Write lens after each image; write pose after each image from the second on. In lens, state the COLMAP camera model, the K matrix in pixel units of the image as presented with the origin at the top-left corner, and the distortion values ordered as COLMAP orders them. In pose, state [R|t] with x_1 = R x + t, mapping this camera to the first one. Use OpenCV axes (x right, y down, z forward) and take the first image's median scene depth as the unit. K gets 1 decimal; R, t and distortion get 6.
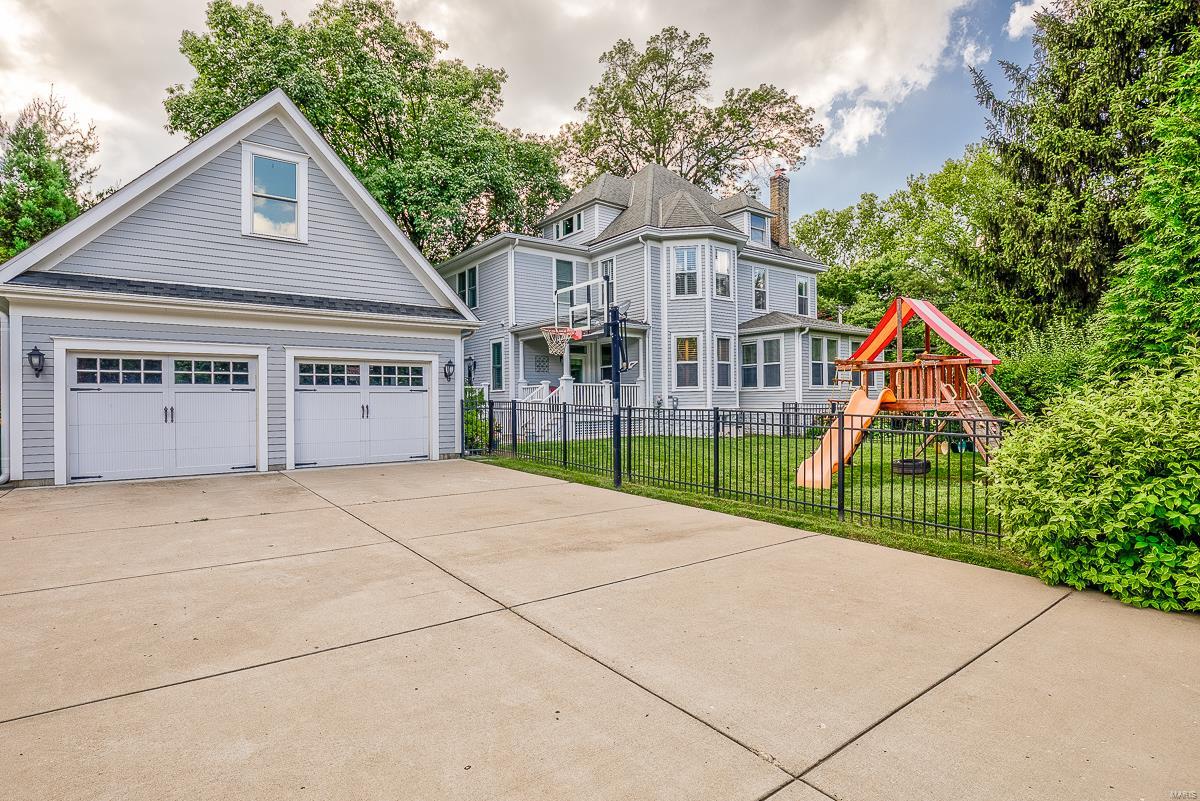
lens RADIAL K [[575.2, 0, 596.0], [0, 575.2, 401.3], [0, 0, 1]] dist [-0.028341, 0.002855]
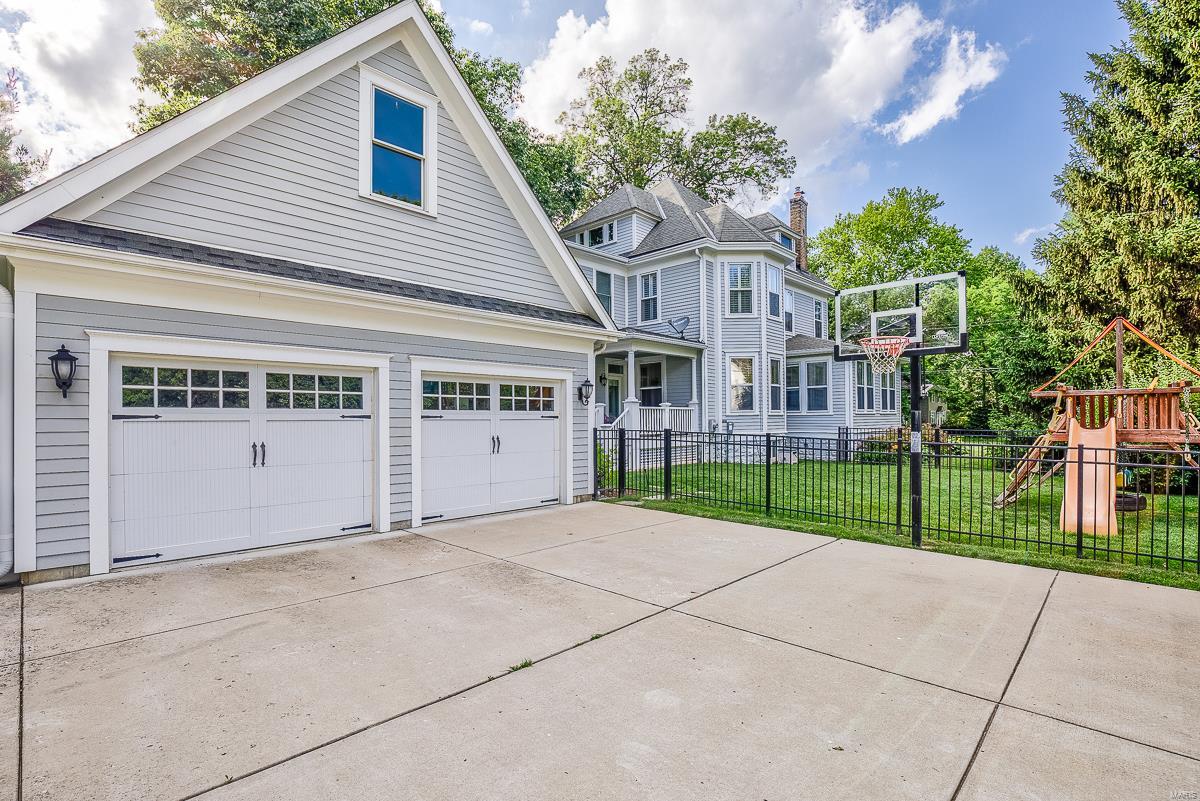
lens RADIAL K [[555.6, 0, 607.3], [0, 555.6, 418.9], [0, 0, 1]] dist [-0.034951, 0.007586]
pose [[0.987830, 0.003048, 0.155508, -0.225341], [-0.002512, 0.999990, -0.003643, -0.008373], [-0.155517, 0.003208, 0.987828, 0.149913]]
